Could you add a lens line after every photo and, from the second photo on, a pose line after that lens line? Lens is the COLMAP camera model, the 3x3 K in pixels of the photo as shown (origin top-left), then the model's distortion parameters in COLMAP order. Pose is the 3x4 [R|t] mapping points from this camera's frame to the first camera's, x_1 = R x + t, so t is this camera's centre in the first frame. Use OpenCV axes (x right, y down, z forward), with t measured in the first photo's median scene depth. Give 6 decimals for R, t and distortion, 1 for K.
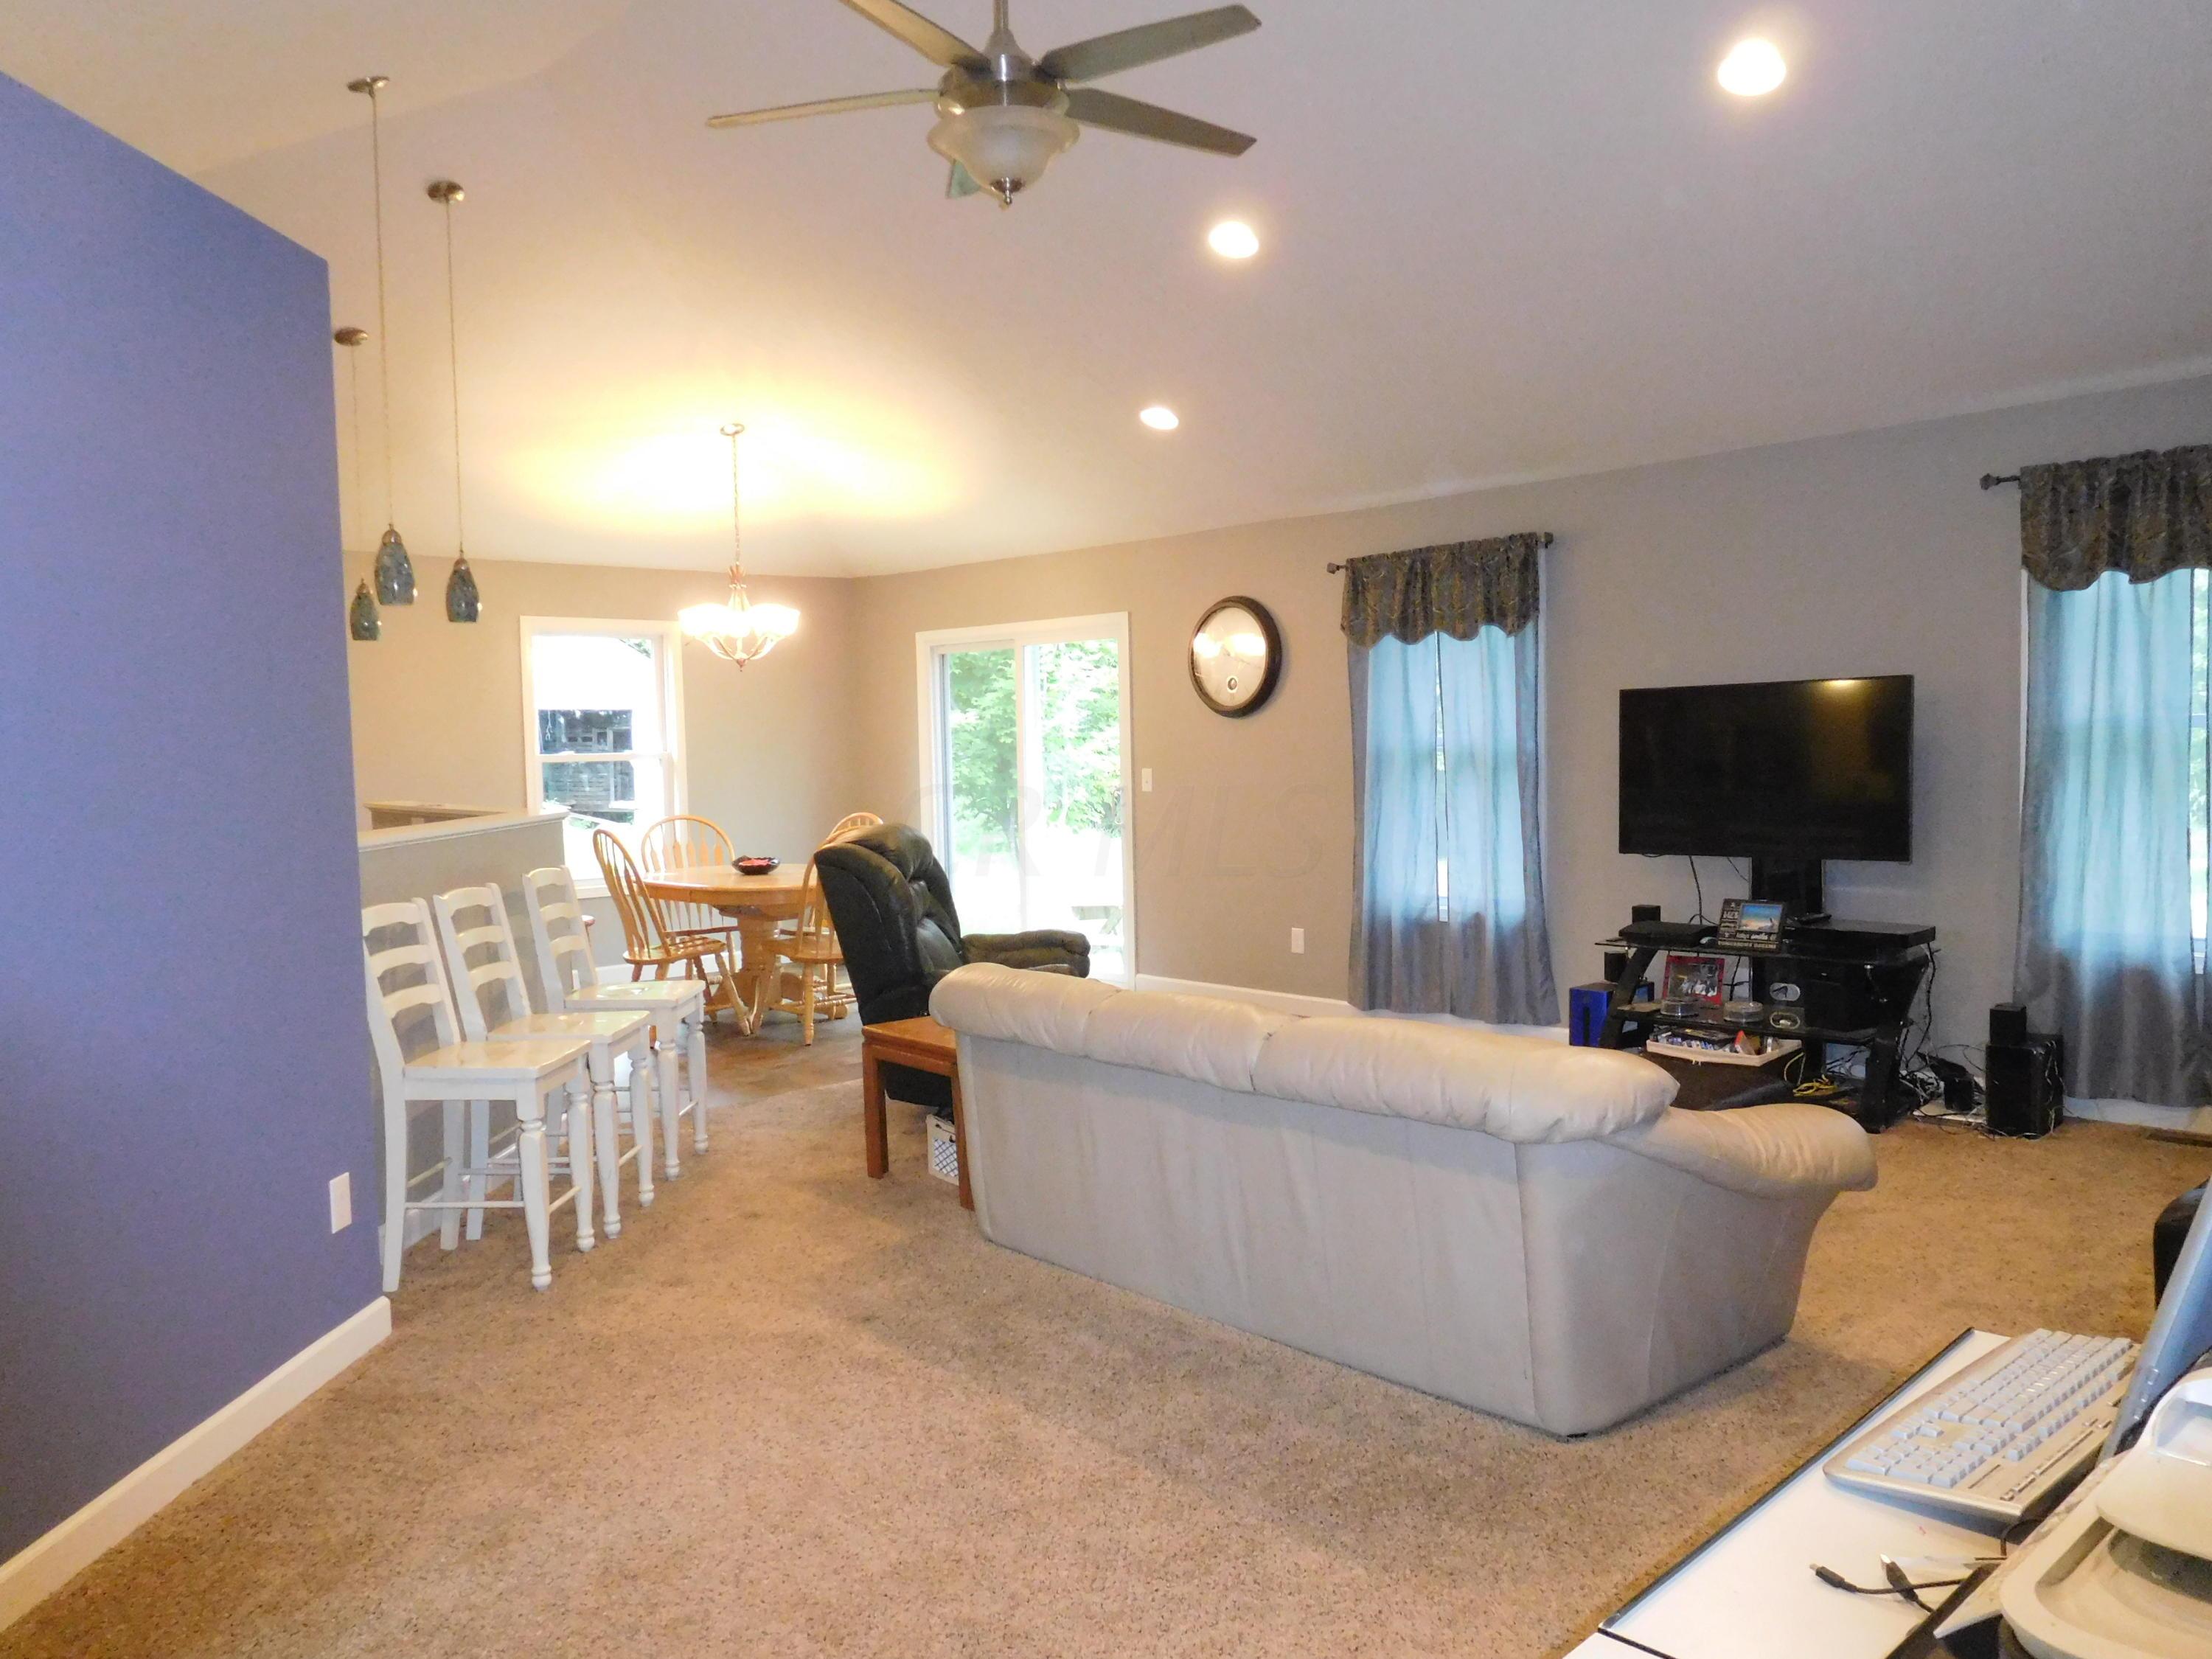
lens RADIAL K [[1593.3, 0, 1129.2], [0, 1593.3, 837.3], [0, 0, 1]] dist [-0.025853, 0.002587]
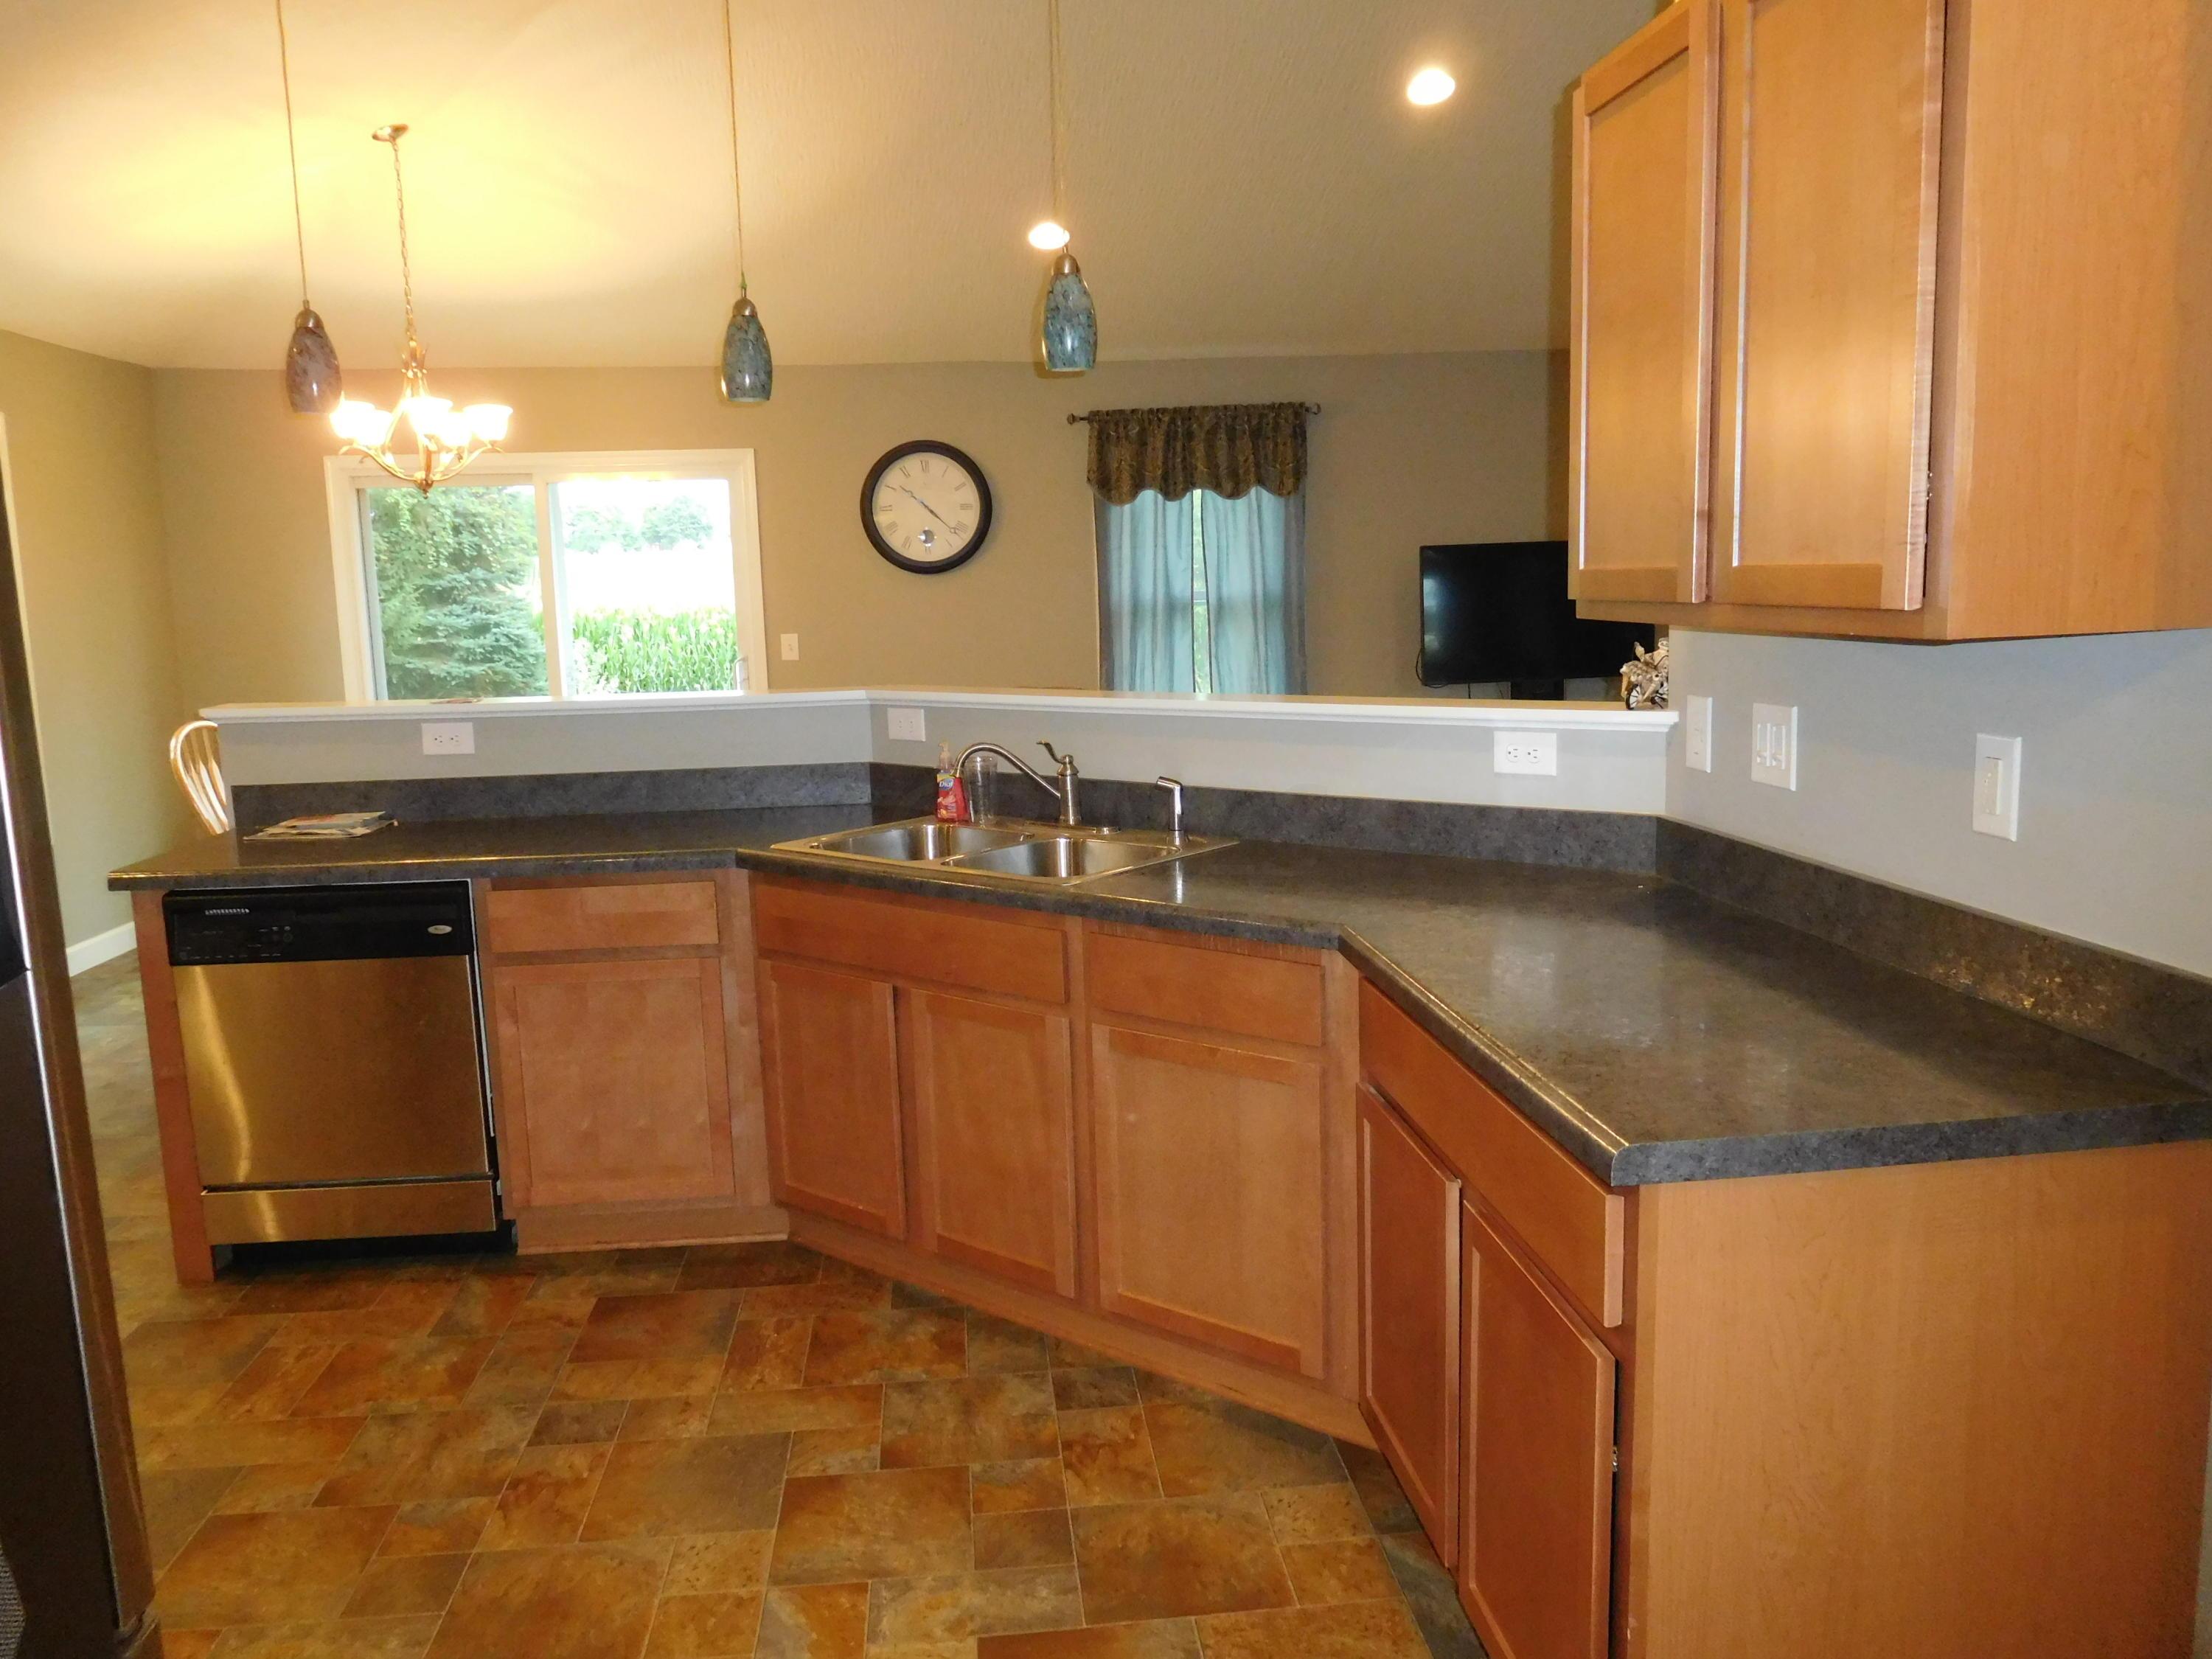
lens RADIAL K [[1593.3, 0, 1080.4], [0, 1593.3, 798.5], [0, 0, 1]] dist [-0.025853, 0.002587]
pose [[0.630621, -0.089544, 0.770908, -0.903119], [0.061770, 0.995961, 0.065156, -0.000124], [-0.773629, 0.006530, 0.633605, 0.533942]]
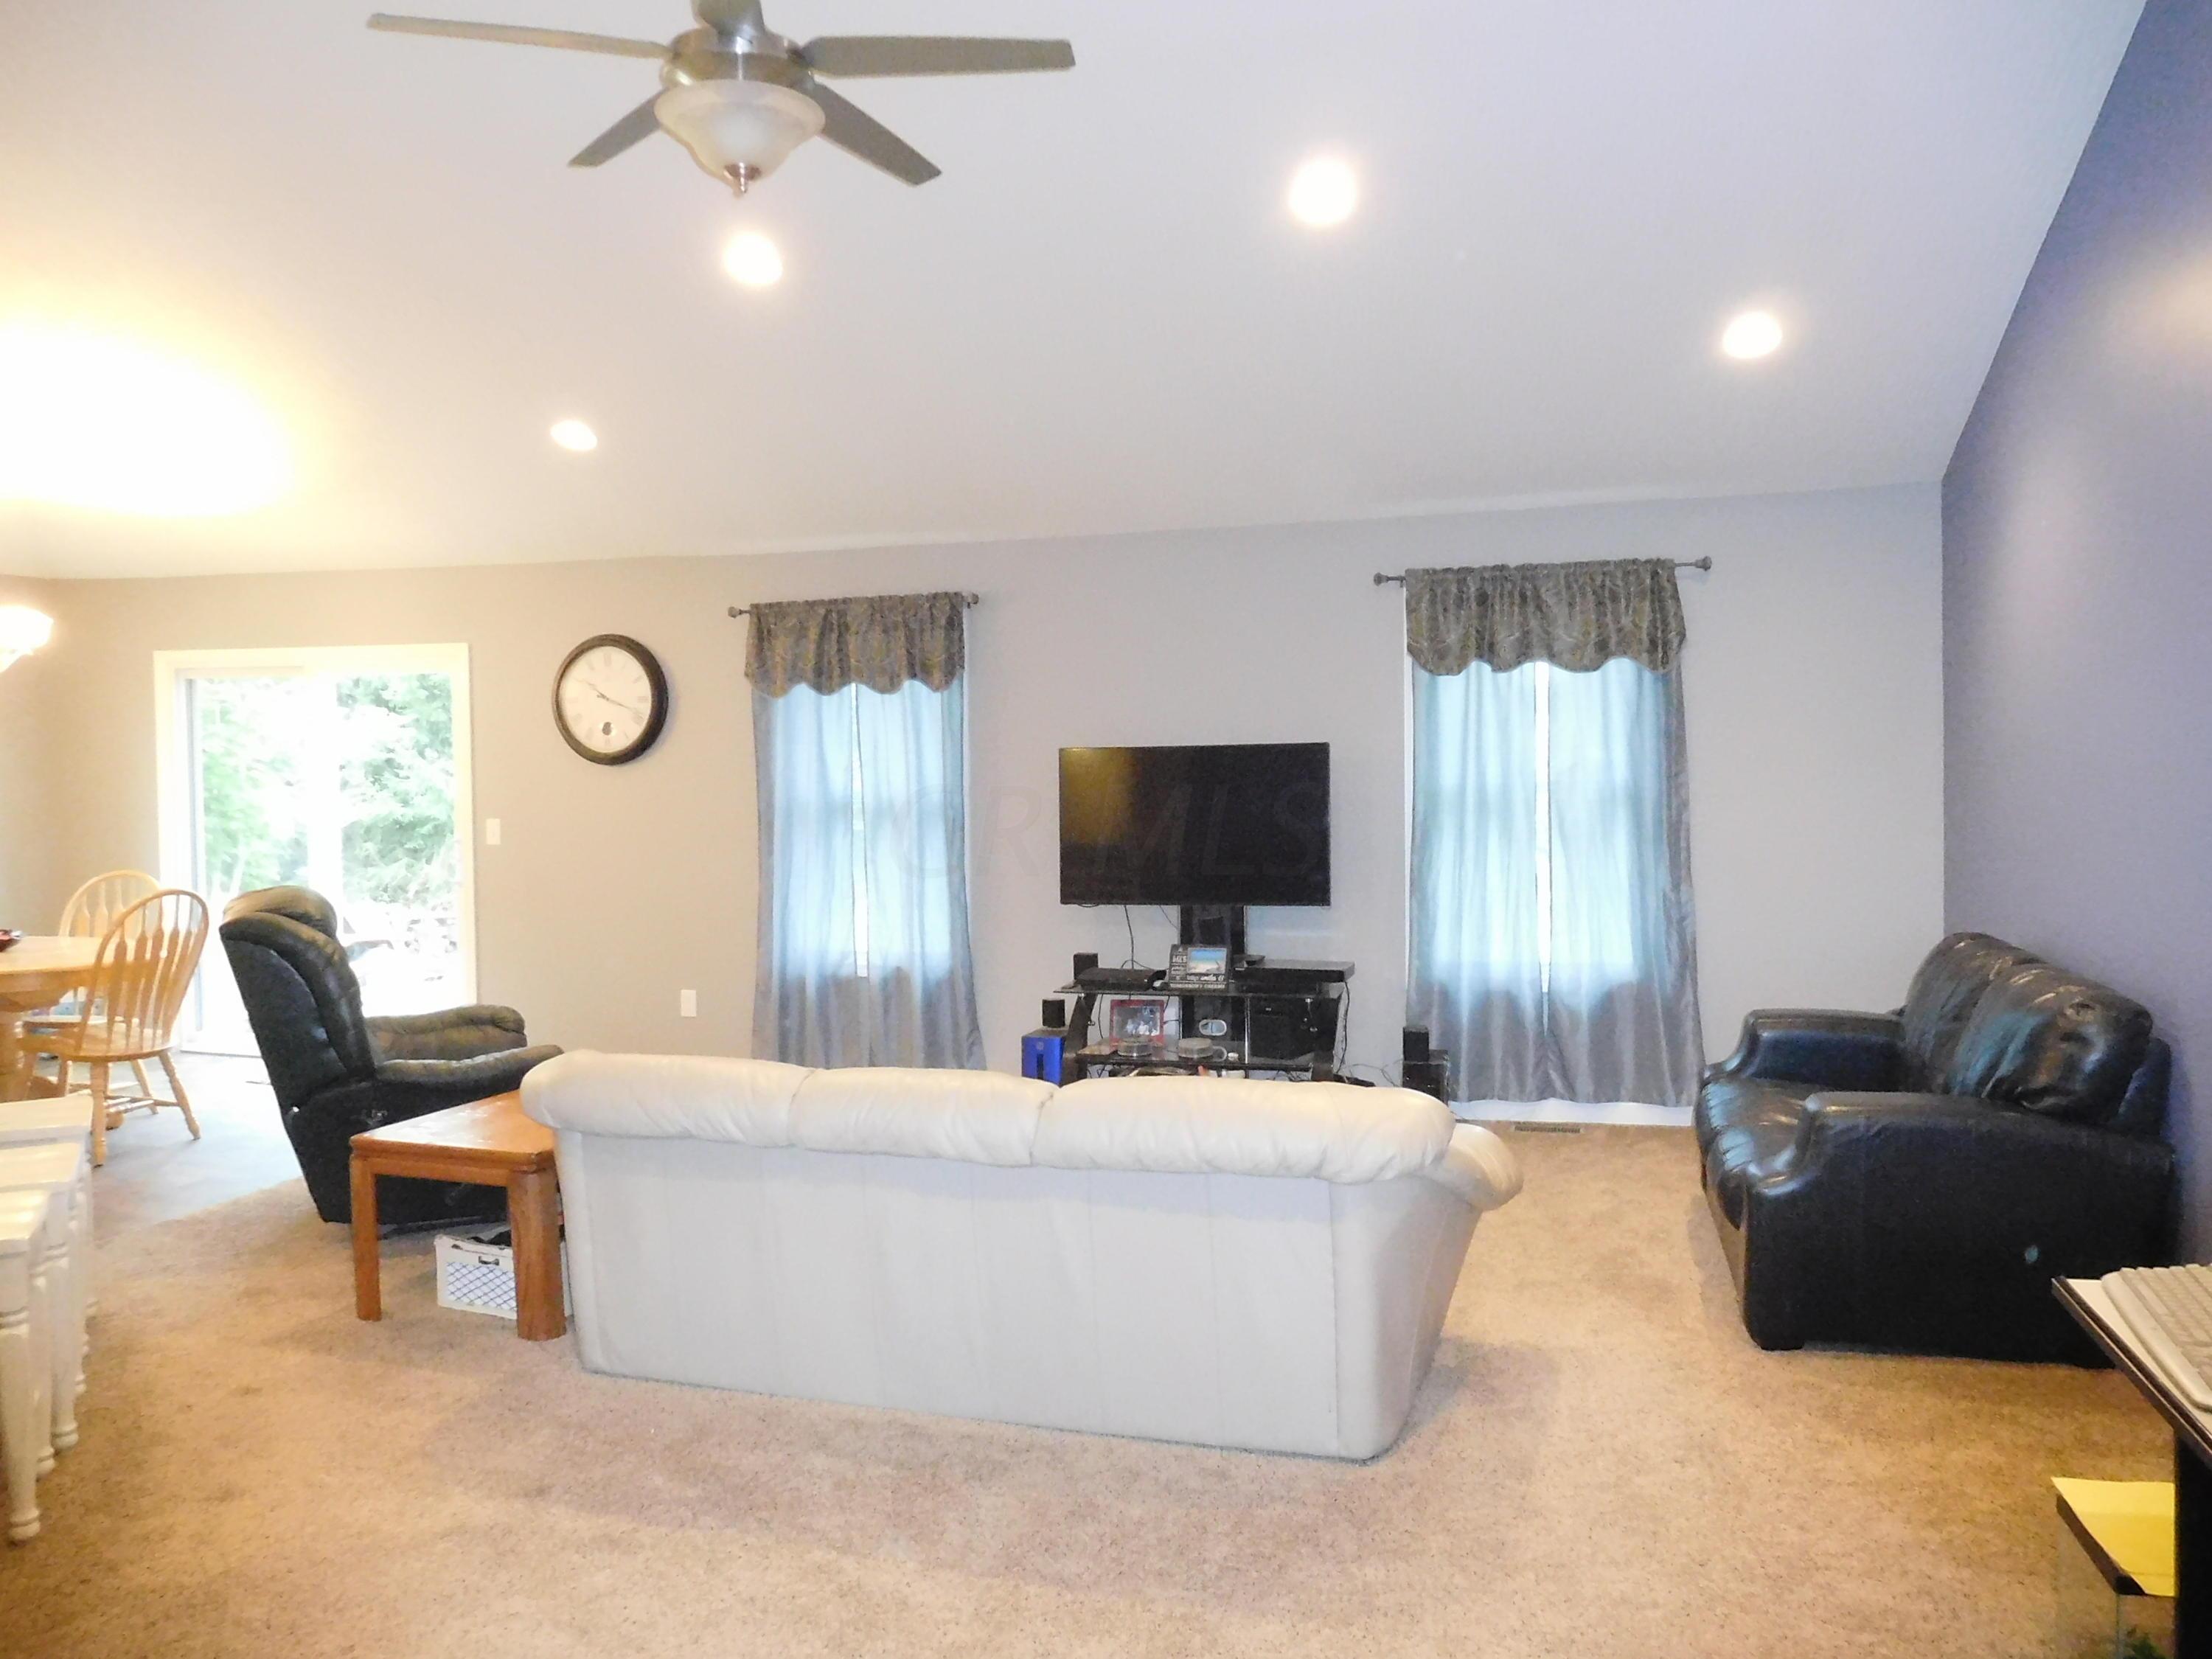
lens RADIAL K [[1593.3, 0, 1106.8], [0, 1593.3, 834.2], [0, 0, 1]] dist [-0.025853, 0.002587]
pose [[0.861026, 0.000055, 0.508561, -0.233510], [0.016451, 0.999474, -0.027961, -0.006830], [-0.508295, 0.032441, 0.860572, 0.094096]]
